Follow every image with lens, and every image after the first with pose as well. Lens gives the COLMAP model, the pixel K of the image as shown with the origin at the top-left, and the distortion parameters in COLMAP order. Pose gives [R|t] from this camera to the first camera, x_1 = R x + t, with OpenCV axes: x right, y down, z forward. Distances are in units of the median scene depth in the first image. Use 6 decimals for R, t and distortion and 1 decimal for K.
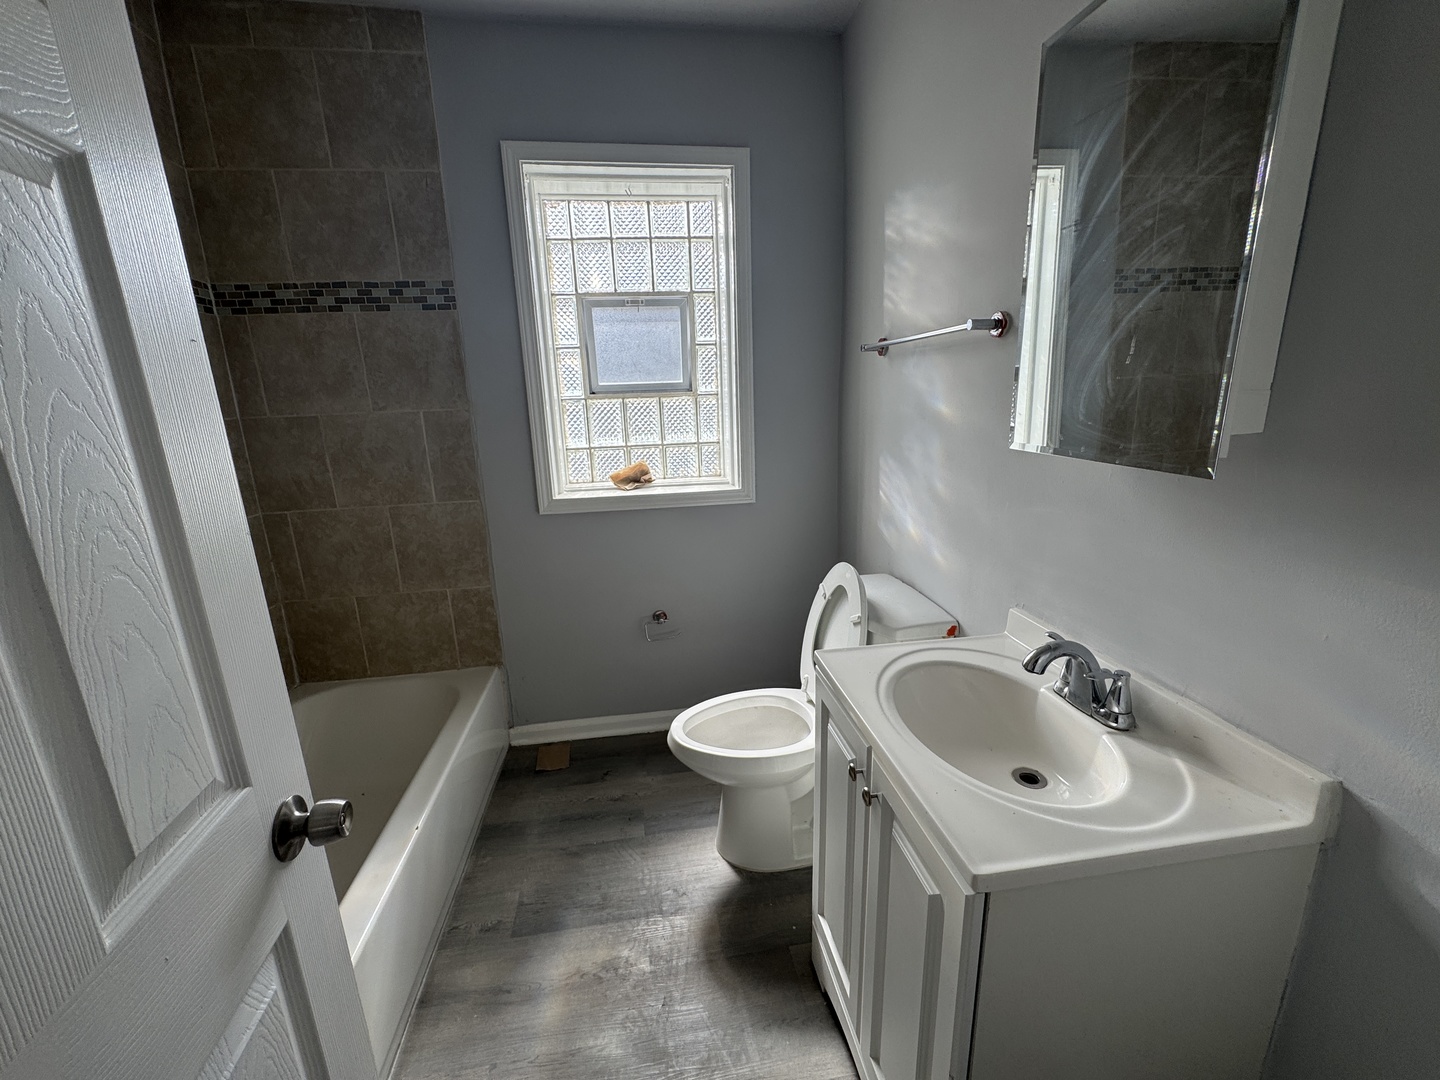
lens RADIAL K [[577.5, 0, 718.2], [0, 577.5, 537.7], [0, 0, 1]] dist [-0.001764, 0.000023]
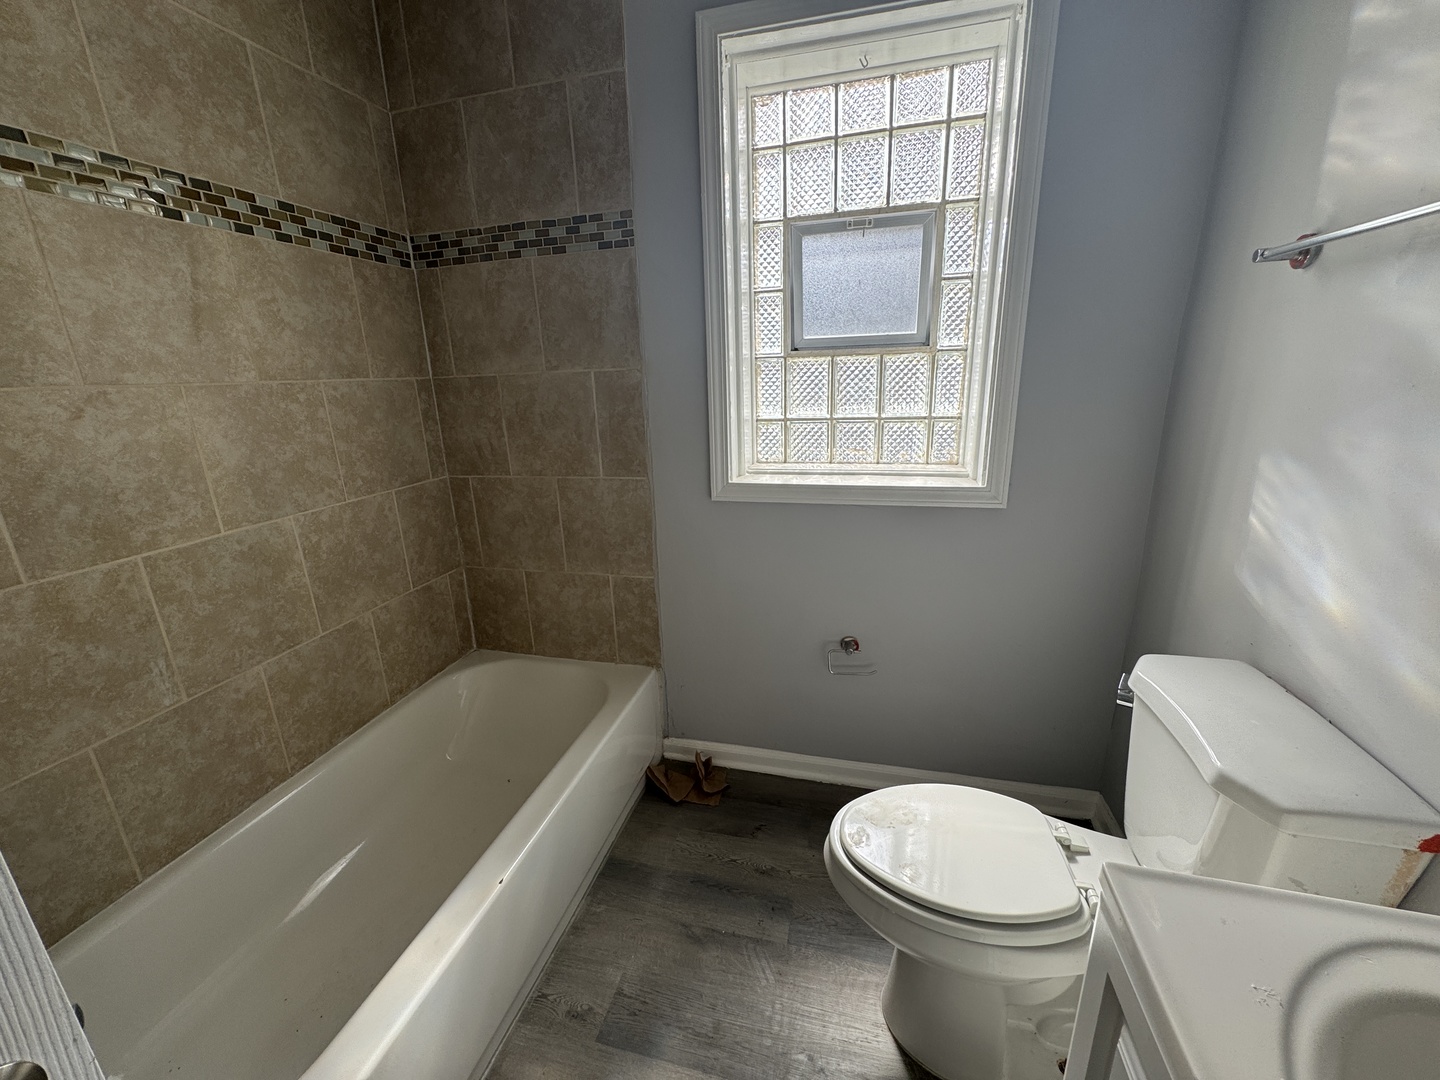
lens RADIAL K [[577.5, 0, 718.2], [0, 577.5, 537.7], [0, 0, 1]] dist [-0.001764, 0.000023]
pose [[0.920004, 0.110816, -0.375915, 0.012097], [-0.090379, 0.993328, 0.071633, -0.047123], [0.381345, -0.031928, 0.923881, 0.248558]]
